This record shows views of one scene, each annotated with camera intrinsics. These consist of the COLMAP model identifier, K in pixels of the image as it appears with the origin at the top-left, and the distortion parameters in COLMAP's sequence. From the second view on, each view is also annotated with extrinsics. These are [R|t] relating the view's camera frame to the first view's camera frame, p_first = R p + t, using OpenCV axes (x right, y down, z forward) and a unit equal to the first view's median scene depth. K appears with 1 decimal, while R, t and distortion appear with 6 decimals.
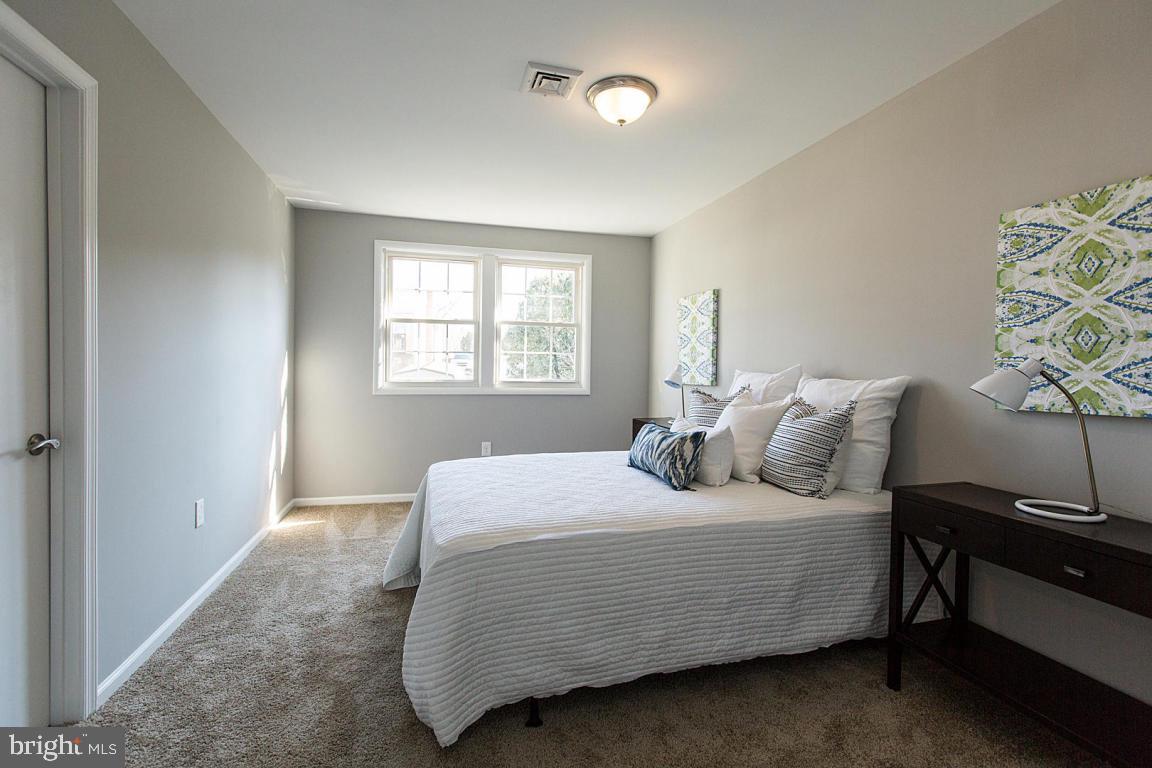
lens RADIAL K [[517.0, 0, 566.9], [0, 517.0, 377.4], [0, 0, 1]] dist [0.002497, -0.000775]
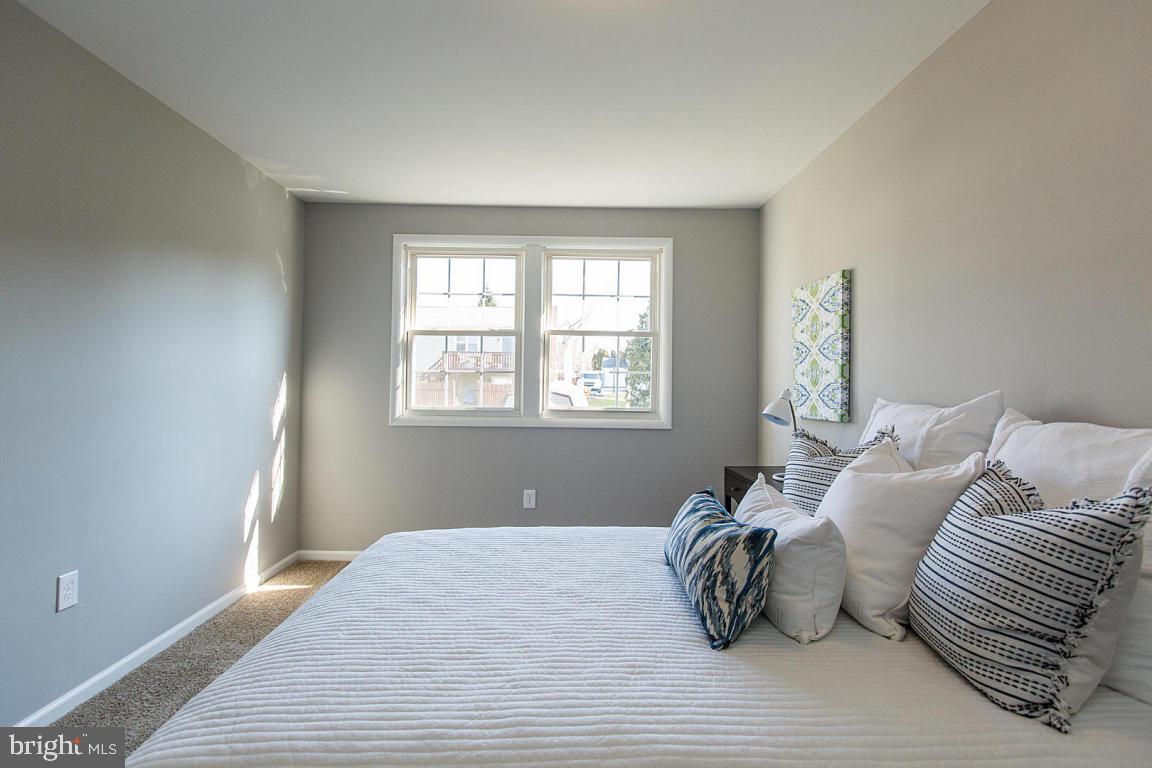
lens RADIAL K [[559.3, 0, 568.5], [0, 559.3, 377.5], [0, 0, 1]] dist [-0.002678, -0.000508]
pose [[0.969044, -0.005475, -0.246826, 0.192370], [-0.003531, 0.999344, -0.036031, -0.019396], [0.246862, 0.035787, 0.968390, 0.394170]]
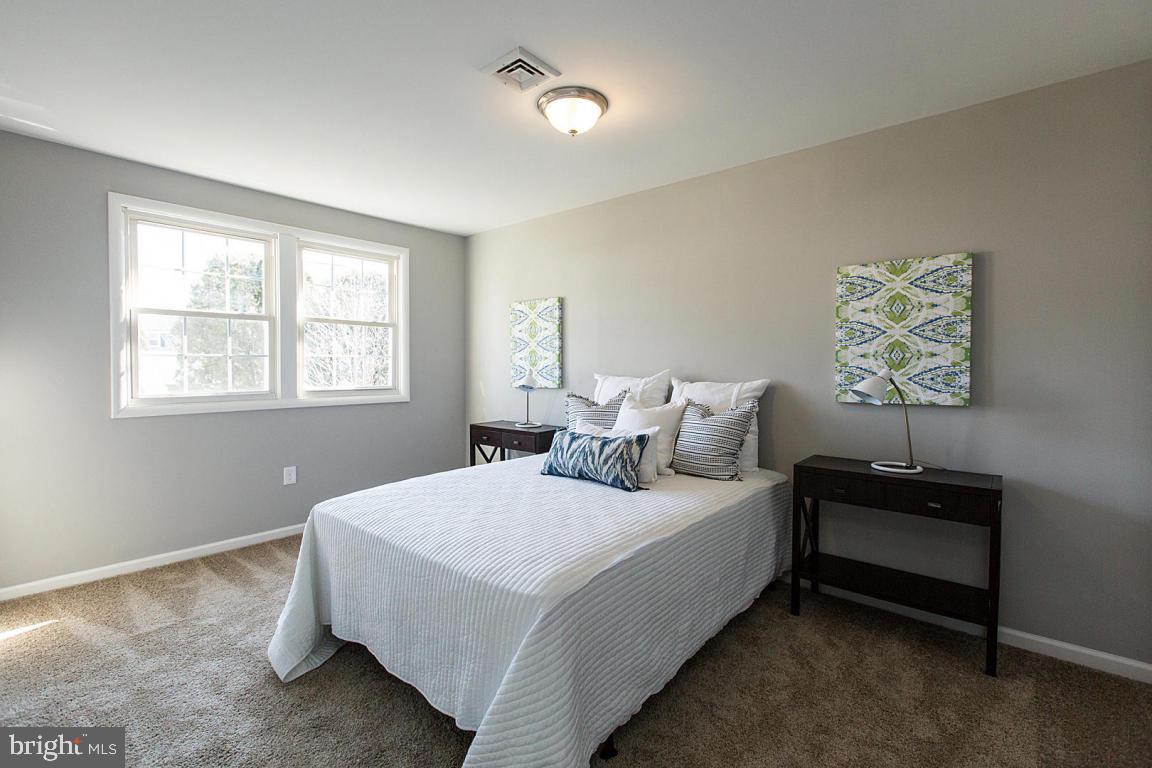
lens RADIAL K [[517.0, 0, 570.0], [0, 517.0, 376.9], [0, 0, 1]] dist [0.002497, -0.000775]
pose [[0.830923, -0.024933, 0.555829, -0.440559], [0.020159, 0.999689, 0.014708, -0.034197], [-0.556023, -0.001017, 0.831167, 0.162840]]
